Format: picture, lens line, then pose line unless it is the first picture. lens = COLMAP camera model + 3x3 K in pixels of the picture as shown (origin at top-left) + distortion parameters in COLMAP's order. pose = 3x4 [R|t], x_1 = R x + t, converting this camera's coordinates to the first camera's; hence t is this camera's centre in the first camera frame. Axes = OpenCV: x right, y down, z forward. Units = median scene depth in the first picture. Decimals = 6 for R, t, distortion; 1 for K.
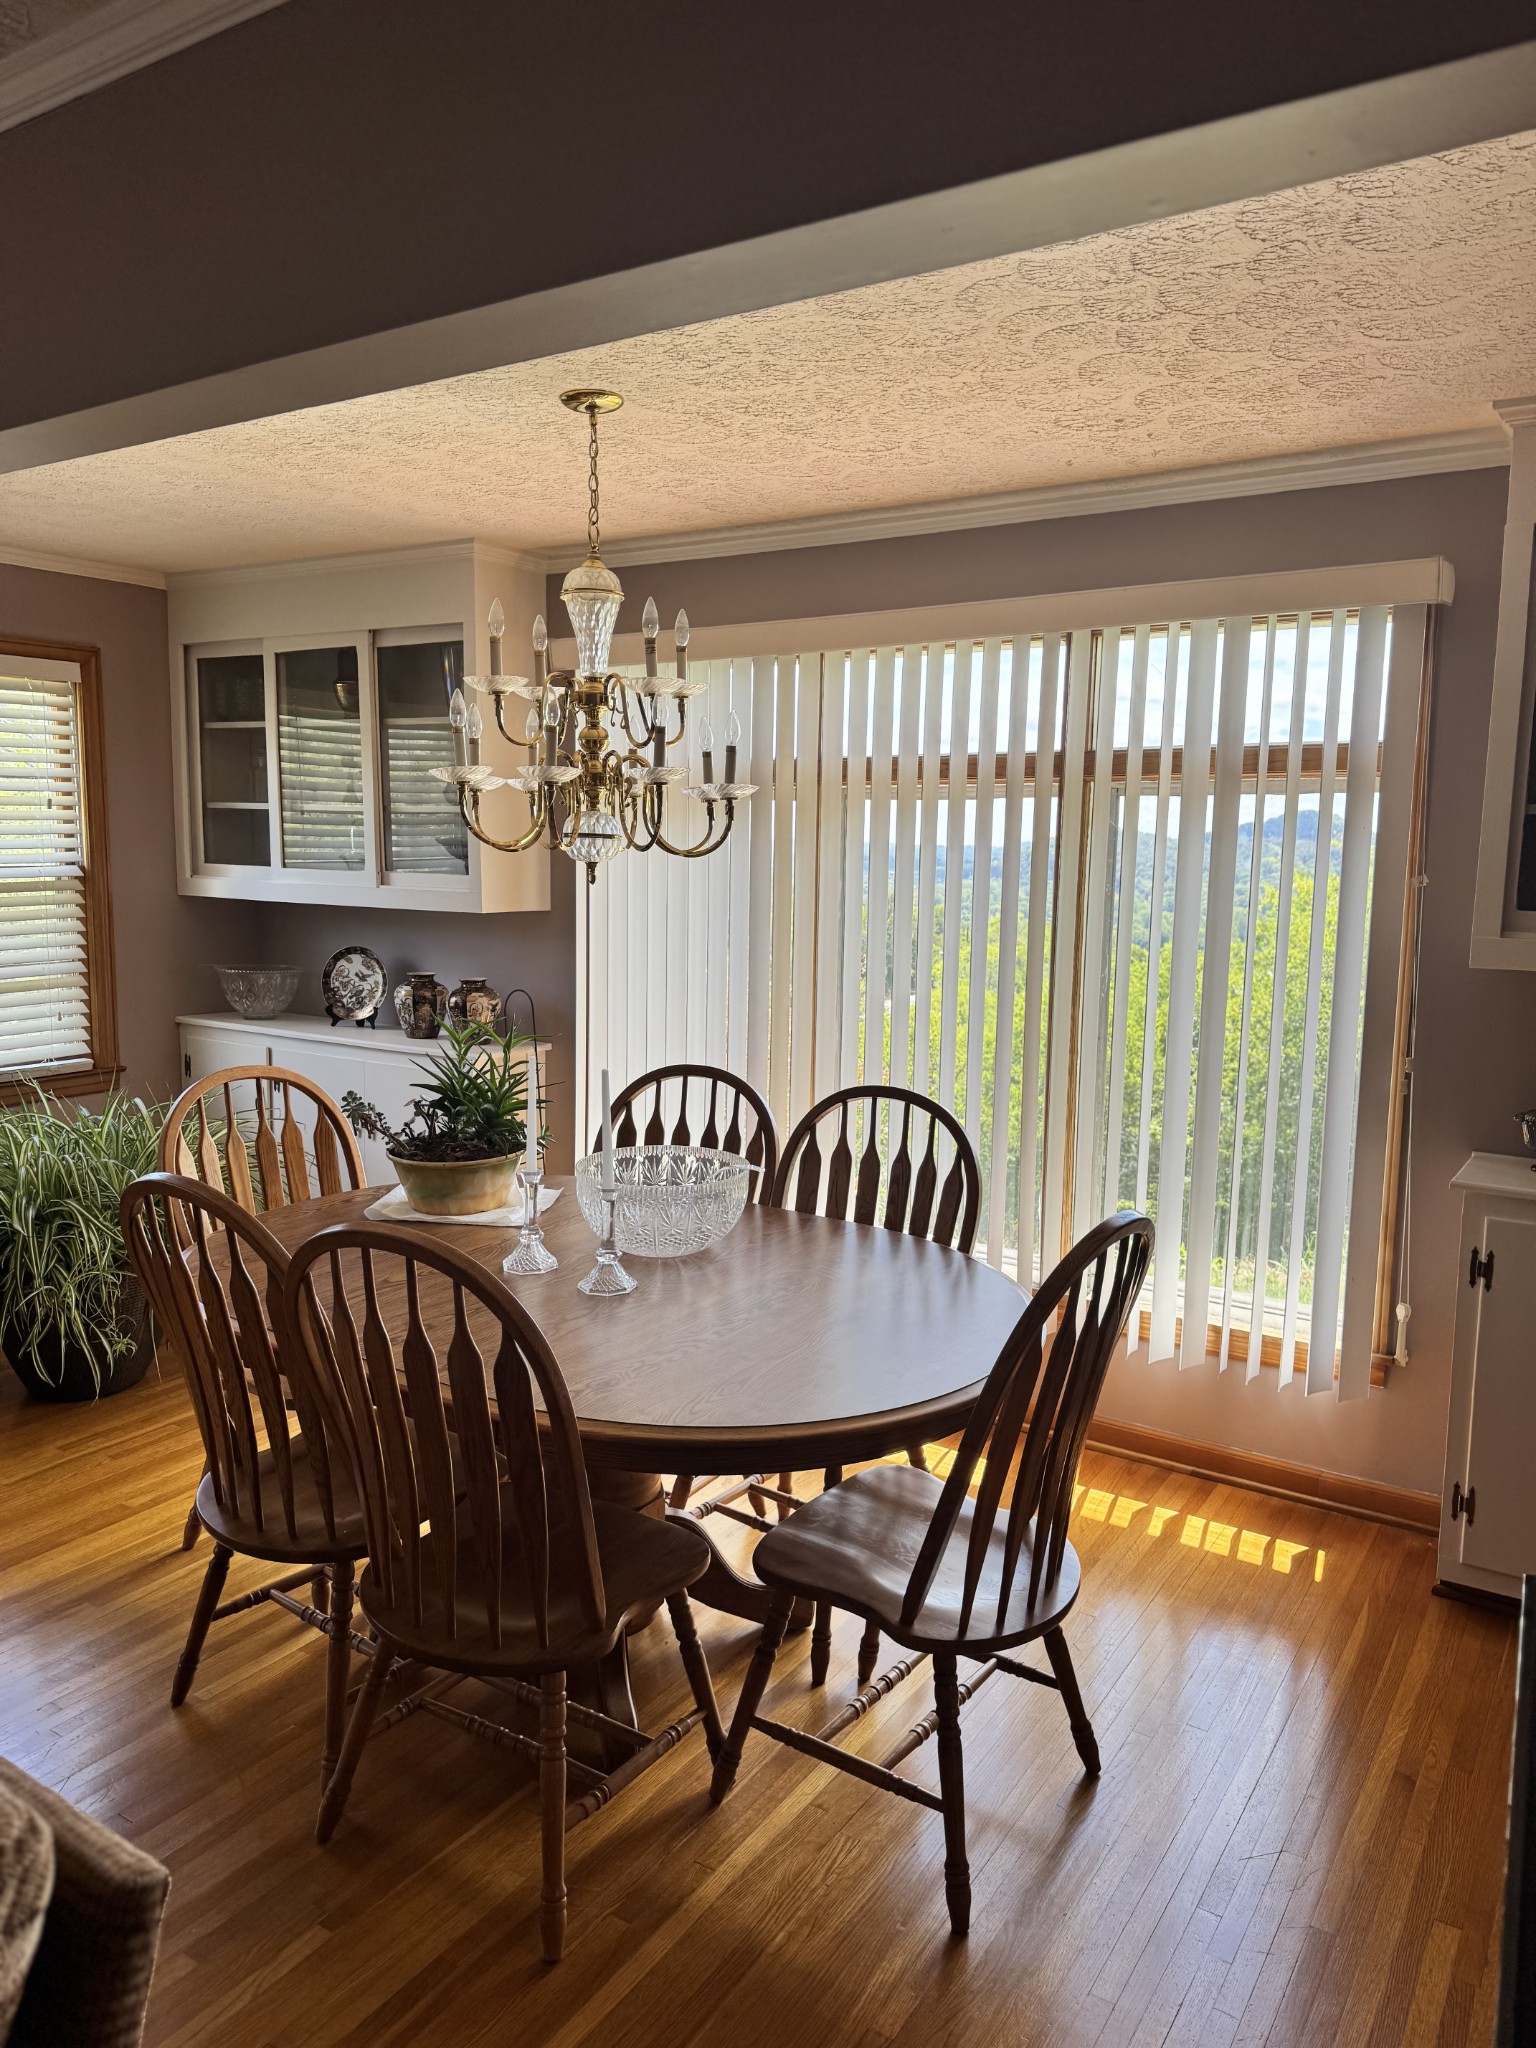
lens RADIAL K [[1460.6, 0, 769.8], [0, 1460.6, 1026.5], [0, 0, 1]] dist [0.032720, -0.027519]
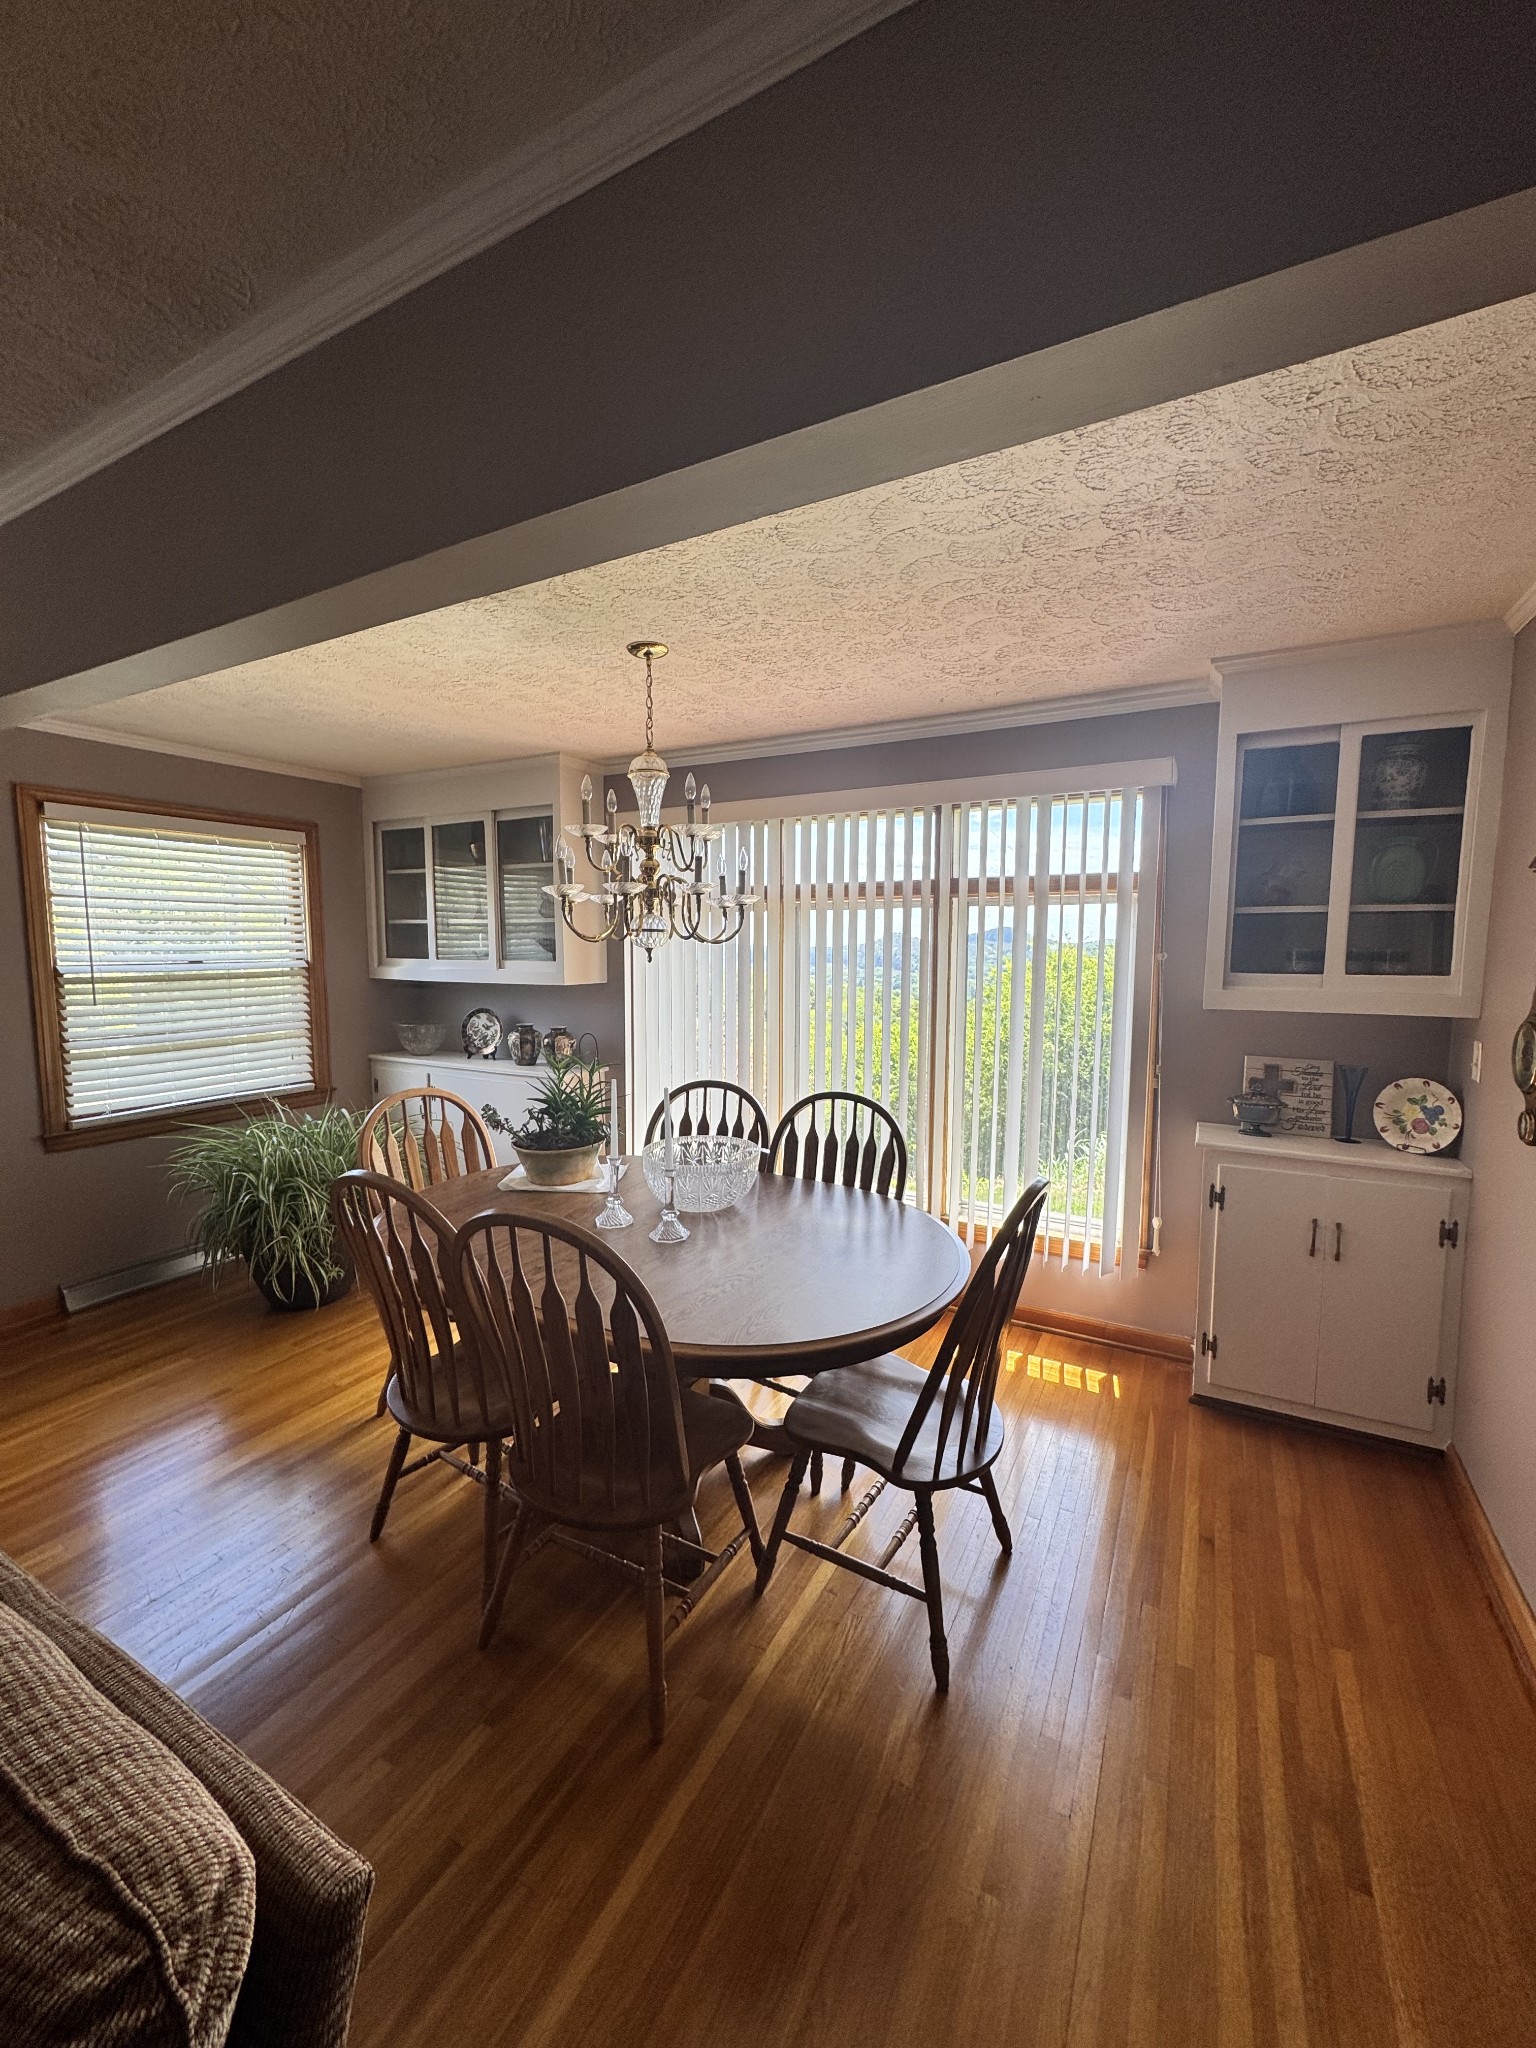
lens RADIAL K [[813.5, 0, 770.8], [0, 813.5, 1020.9], [0, 0, 1]] dist [-0.000380, 0.001219]
pose [[0.996896, -0.019560, 0.076264, -0.060484], [0.022180, 0.999187, -0.033659, -0.007030], [-0.075544, 0.035246, 0.996519, 0.145816]]
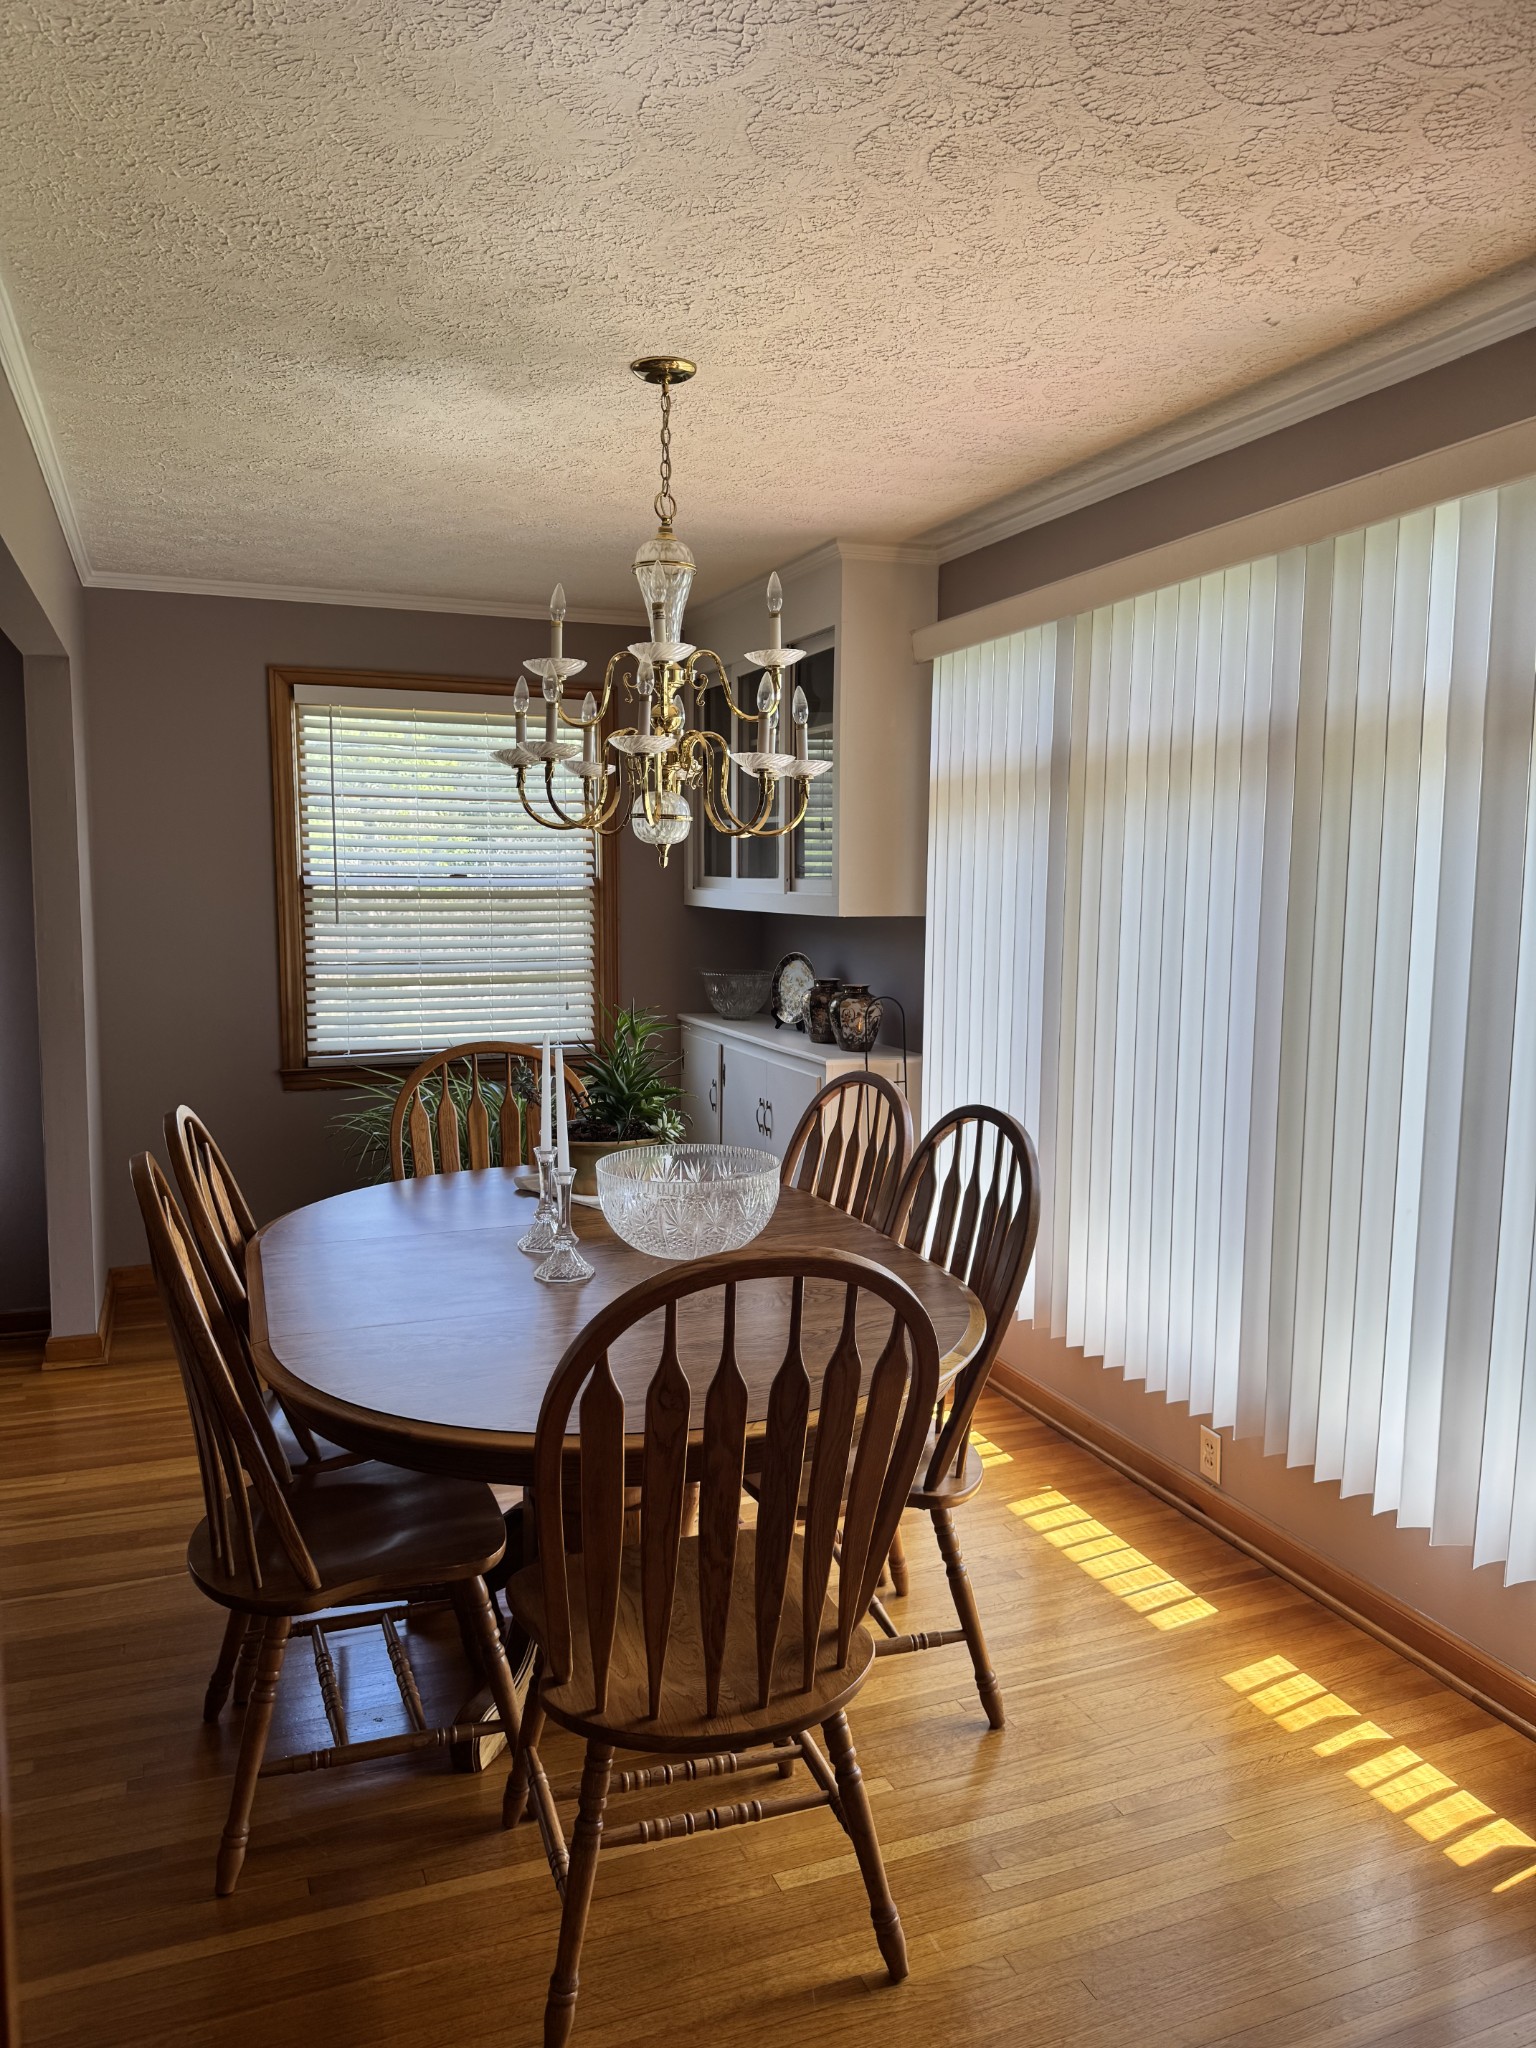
lens RADIAL K [[1460.6, 0, 763.8], [0, 1460.6, 1034.0], [0, 0, 1]] dist [0.032720, -0.027519]
pose [[0.809609, 0.054998, -0.584387, 0.488557], [-0.069367, 0.997589, -0.002215, 0.010267], [0.582856, 0.042331, 0.811472, 0.246831]]
